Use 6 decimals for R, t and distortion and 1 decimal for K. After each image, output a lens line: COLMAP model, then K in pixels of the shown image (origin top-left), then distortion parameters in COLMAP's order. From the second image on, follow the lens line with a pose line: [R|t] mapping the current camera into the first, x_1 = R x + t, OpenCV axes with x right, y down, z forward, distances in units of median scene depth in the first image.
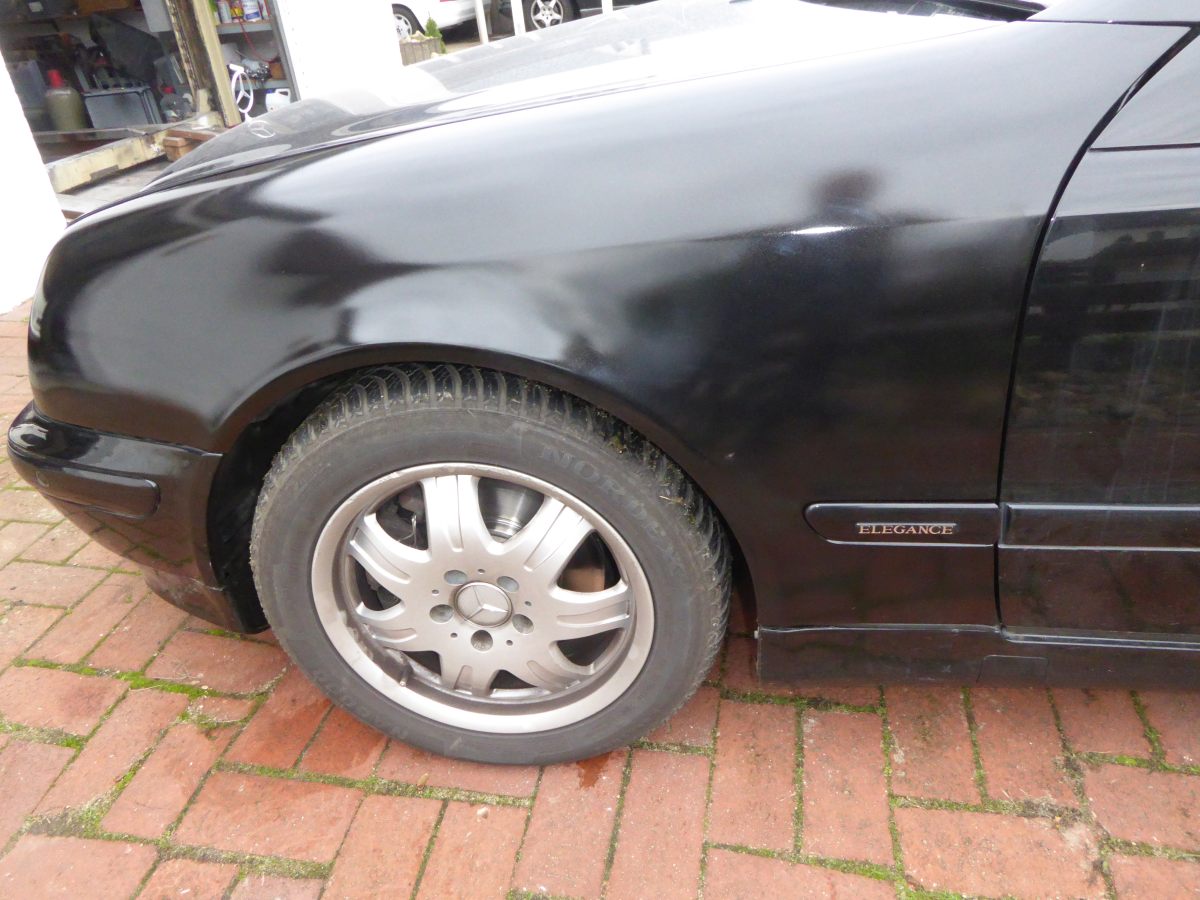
lens RADIAL K [[843.6, 0, 615.1], [0, 843.6, 446.5], [0, 0, 1]] dist [-0.033762, 0.018984]
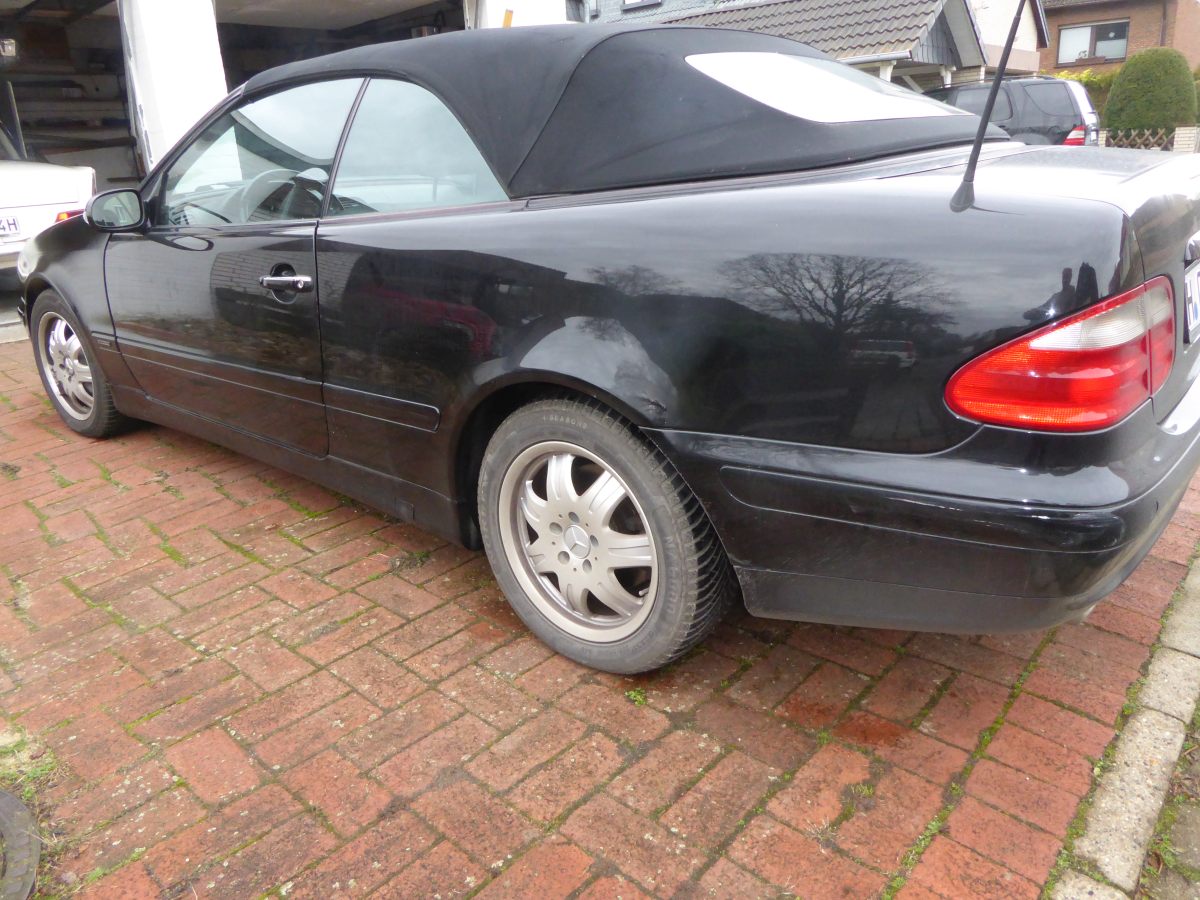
lens RADIAL K [[843.6, 0, 615.1], [0, 843.6, 446.5], [0, 0, 1]] dist [-0.033762, 0.018984]
pose [[0.869695, 0.208409, -0.447434, 2.936833], [-0.267948, 0.960636, -0.073369, 0.145630], [0.414530, 0.183697, 0.891303, -0.835528]]
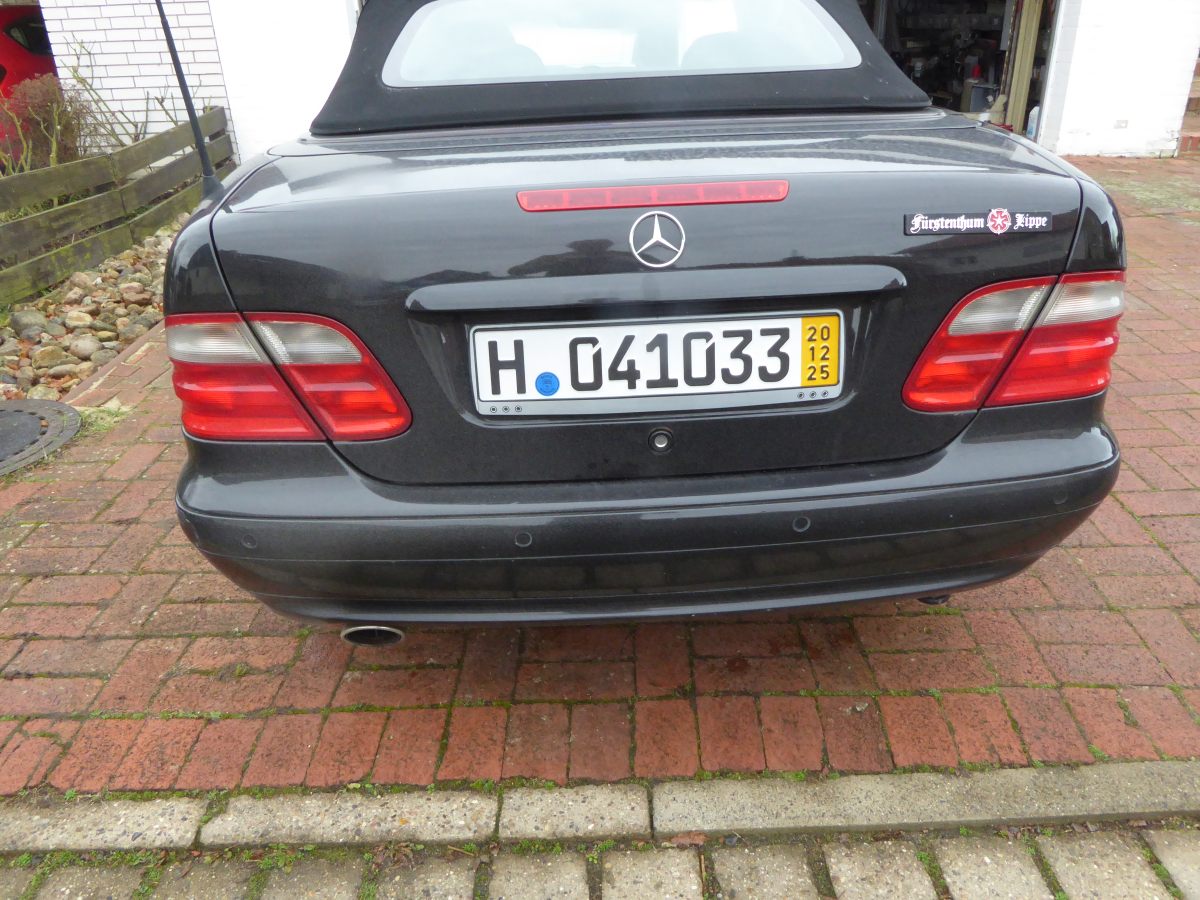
lens RADIAL K [[843.6, 0, 615.1], [0, 843.6, 446.5], [0, 0, 1]] dist [-0.033762, 0.018984]
pose [[0.223725, 0.512595, -0.828972, 4.052315], [-0.474145, 0.800343, 0.366929, -0.792161], [0.851548, 0.310961, 0.422100, 0.393277]]
